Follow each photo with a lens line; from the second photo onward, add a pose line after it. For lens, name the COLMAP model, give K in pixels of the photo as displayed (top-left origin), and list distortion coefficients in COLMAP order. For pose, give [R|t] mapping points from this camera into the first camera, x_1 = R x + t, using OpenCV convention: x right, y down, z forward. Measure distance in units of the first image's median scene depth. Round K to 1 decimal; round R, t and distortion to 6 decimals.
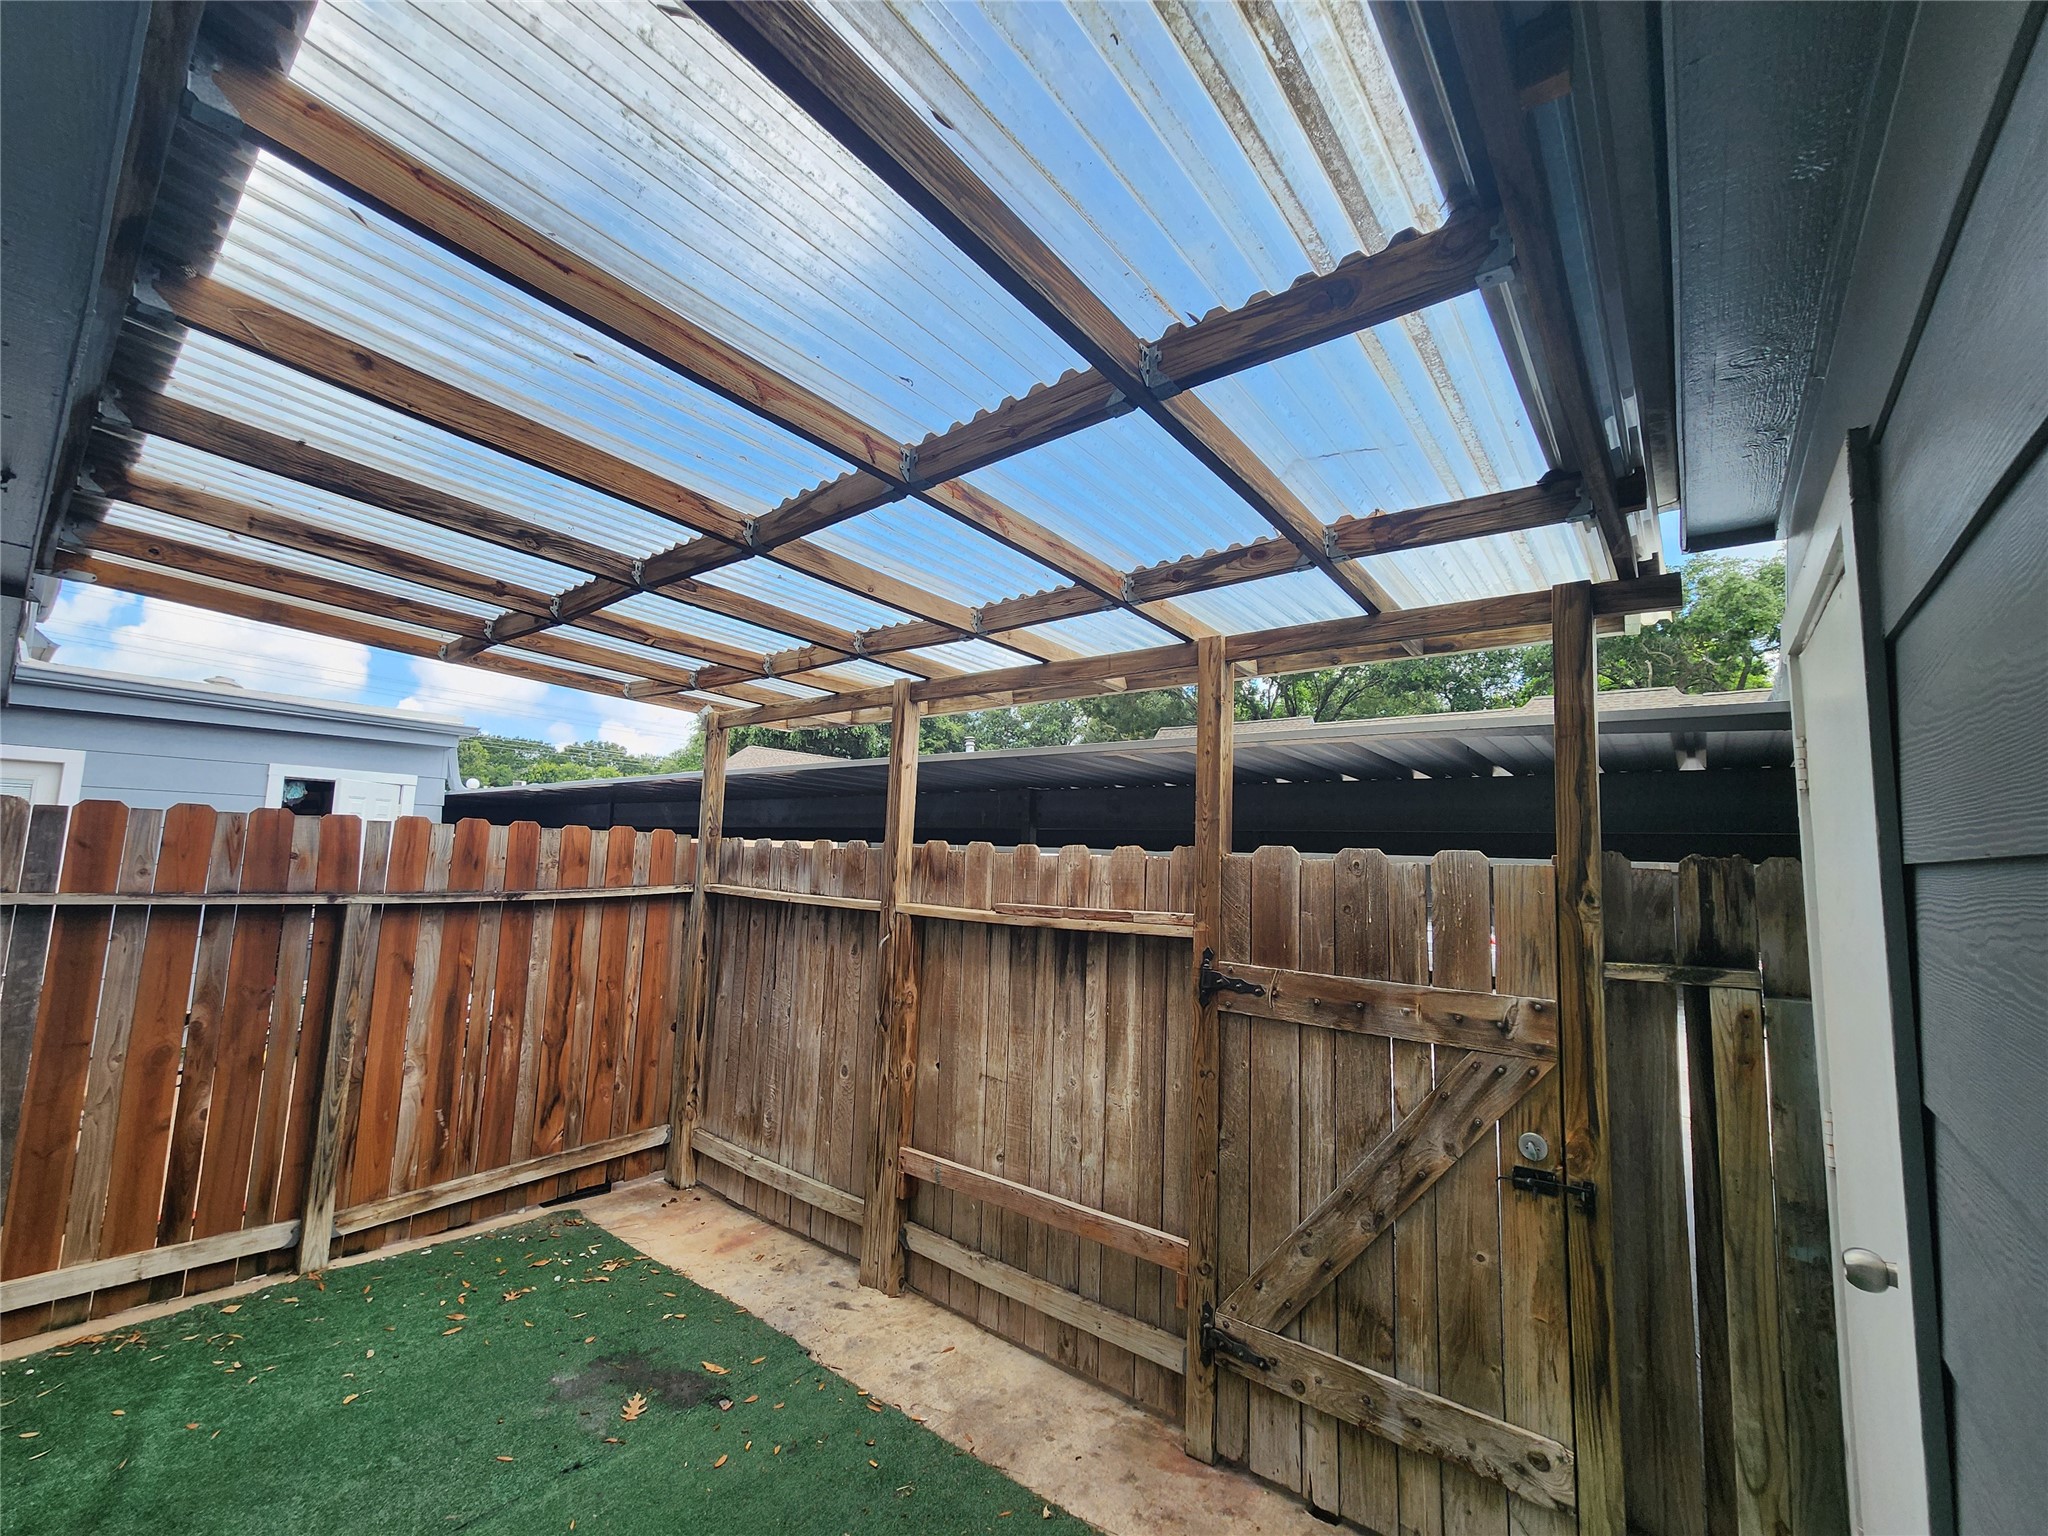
lens RADIAL K [[840.3, 0, 1022.5], [0, 840.3, 765.9], [0, 0, 1]] dist [-0.000392, -0.000232]
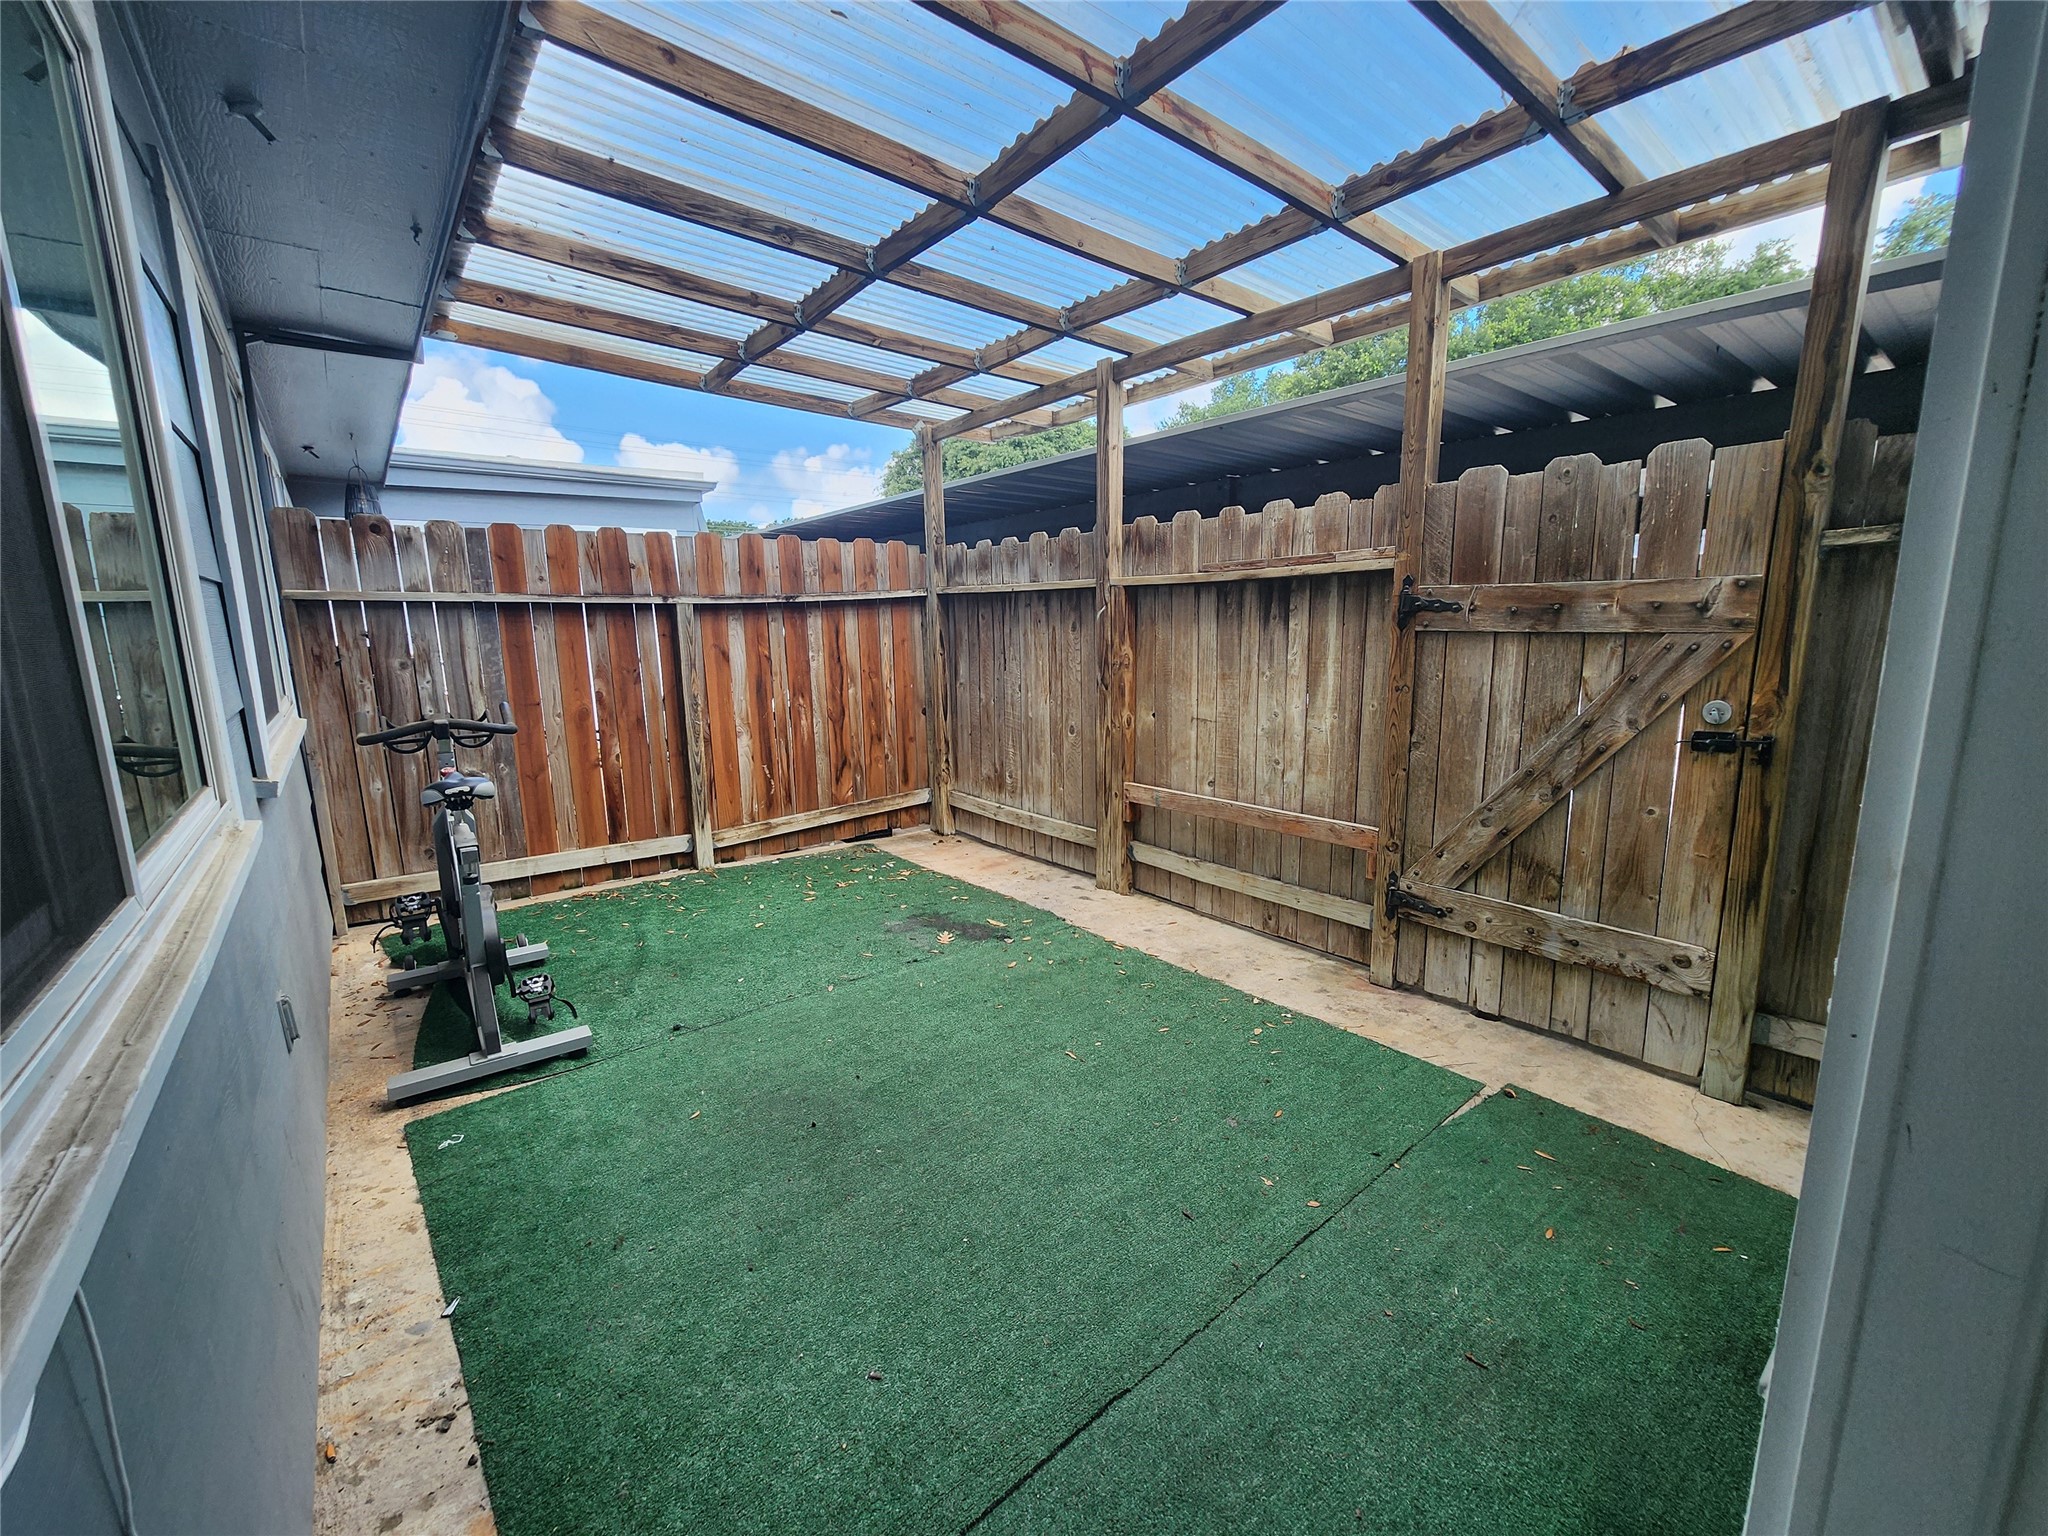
lens RADIAL K [[837.5, 0, 1027.0], [0, 837.5, 760.8], [0, 0, 1]] dist [-0.006504, 0.003159]
pose [[0.975461, -0.015076, -0.219654, -0.023780], [0.076208, 0.959104, 0.272601, 0.113746], [0.206561, -0.282651, 0.936718, -0.169658]]
